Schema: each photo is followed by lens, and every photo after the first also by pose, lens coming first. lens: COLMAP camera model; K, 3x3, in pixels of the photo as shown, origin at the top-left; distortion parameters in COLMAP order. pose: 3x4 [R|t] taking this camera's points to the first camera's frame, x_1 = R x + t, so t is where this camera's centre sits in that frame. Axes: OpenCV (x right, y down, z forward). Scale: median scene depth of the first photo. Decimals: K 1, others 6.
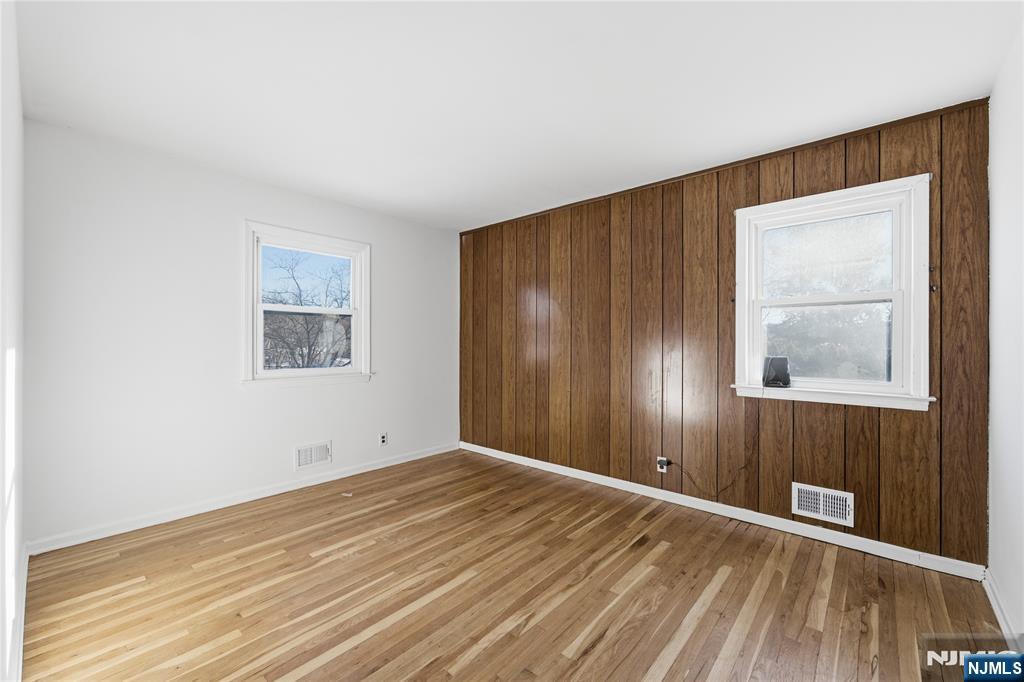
lens RADIAL K [[408.1, 0, 507.8], [0, 408.1, 342.4], [0, 0, 1]] dist [-0.001841, 0.000913]
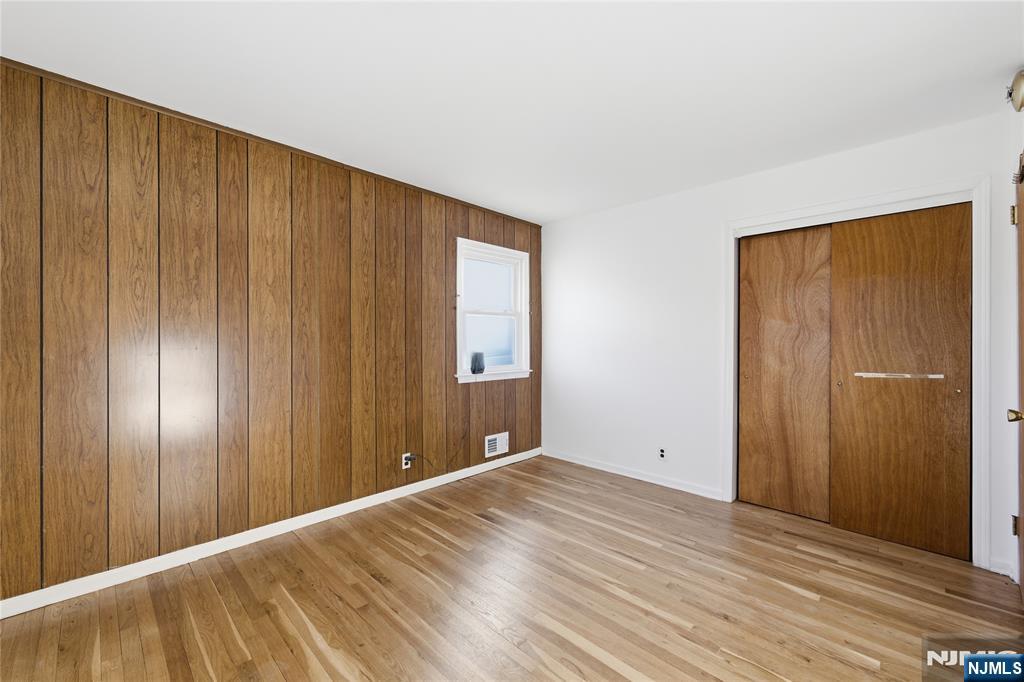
lens RADIAL K [[408.1, 0, 506.6], [0, 408.1, 341.8], [0, 0, 1]] dist [-0.001841, 0.000913]
pose [[0.062946, -0.004262, 0.998008, -0.674893], [-0.000478, 0.999991, 0.004300, -0.004295], [-0.998017, -0.000748, 0.062943, 0.737145]]
